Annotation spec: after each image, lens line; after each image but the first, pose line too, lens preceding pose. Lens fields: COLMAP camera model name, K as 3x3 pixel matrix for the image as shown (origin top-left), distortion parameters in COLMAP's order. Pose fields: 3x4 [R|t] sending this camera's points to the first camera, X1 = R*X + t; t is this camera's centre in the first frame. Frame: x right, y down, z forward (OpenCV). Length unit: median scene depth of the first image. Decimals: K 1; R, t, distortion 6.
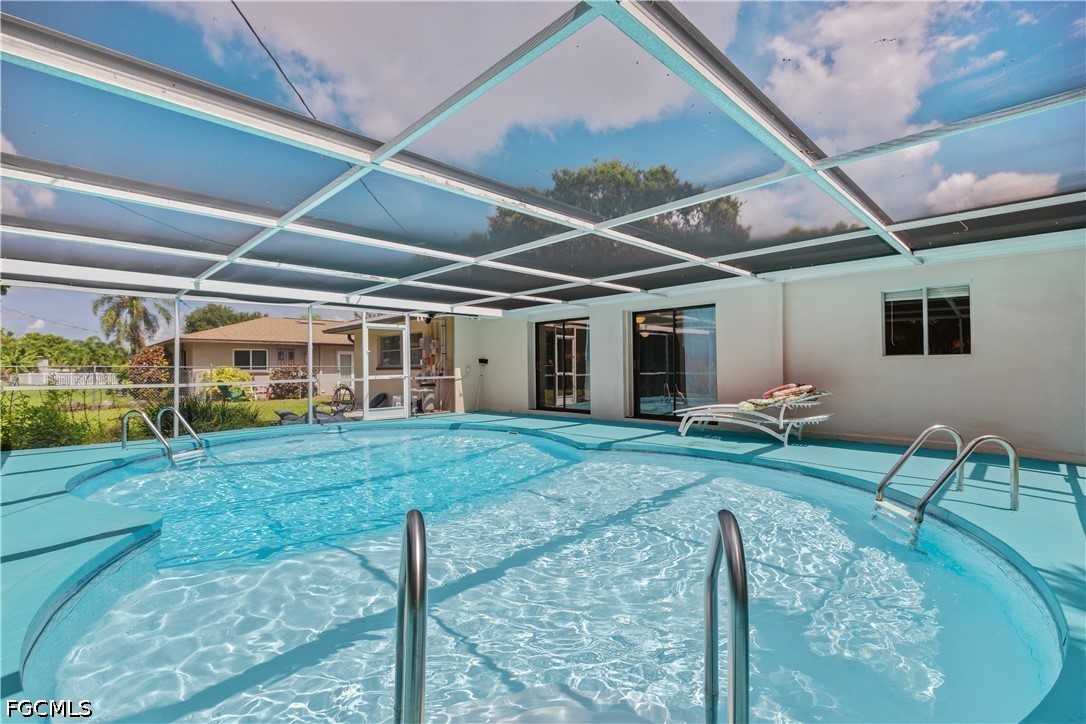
lens RADIAL K [[487.3, 0, 549.2], [0, 487.3, 355.3], [0, 0, 1]] dist [0.002393, 0.000539]
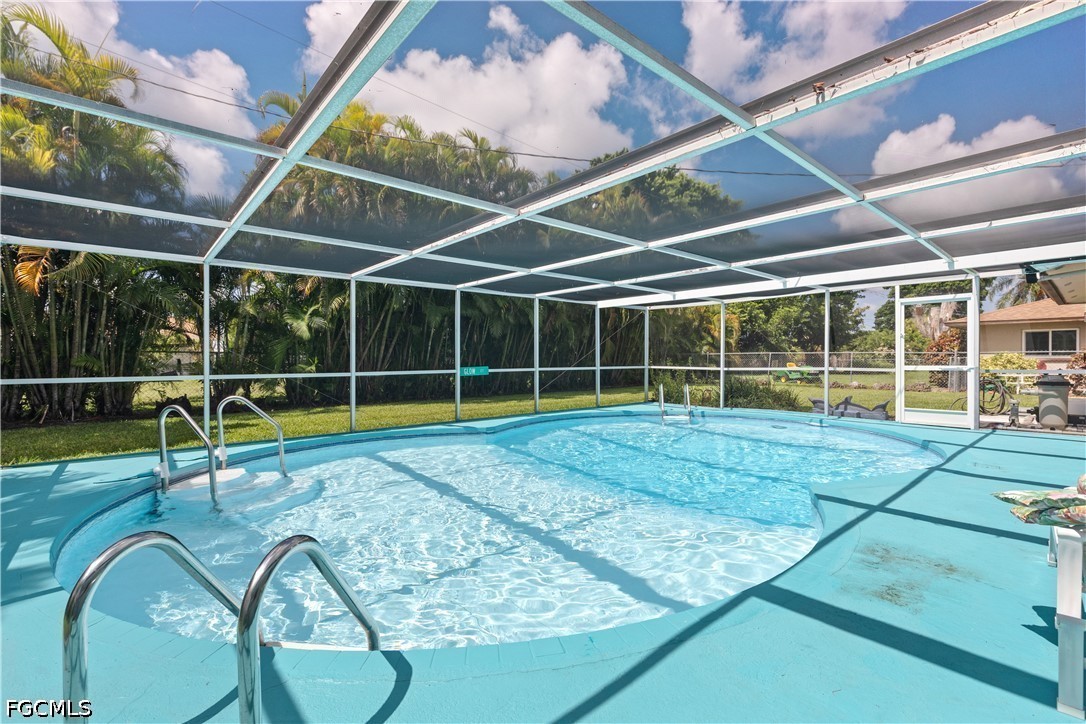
lens RADIAL K [[487.3, 0, 549.2], [0, 487.3, 355.3], [0, 0, 1]] dist [0.002393, 0.000539]
pose [[-0.058413, 0.005002, -0.998280, 0.515116], [0.029441, 0.999561, 0.003286, 0.006435], [0.997858, -0.029199, -0.058535, 0.547190]]
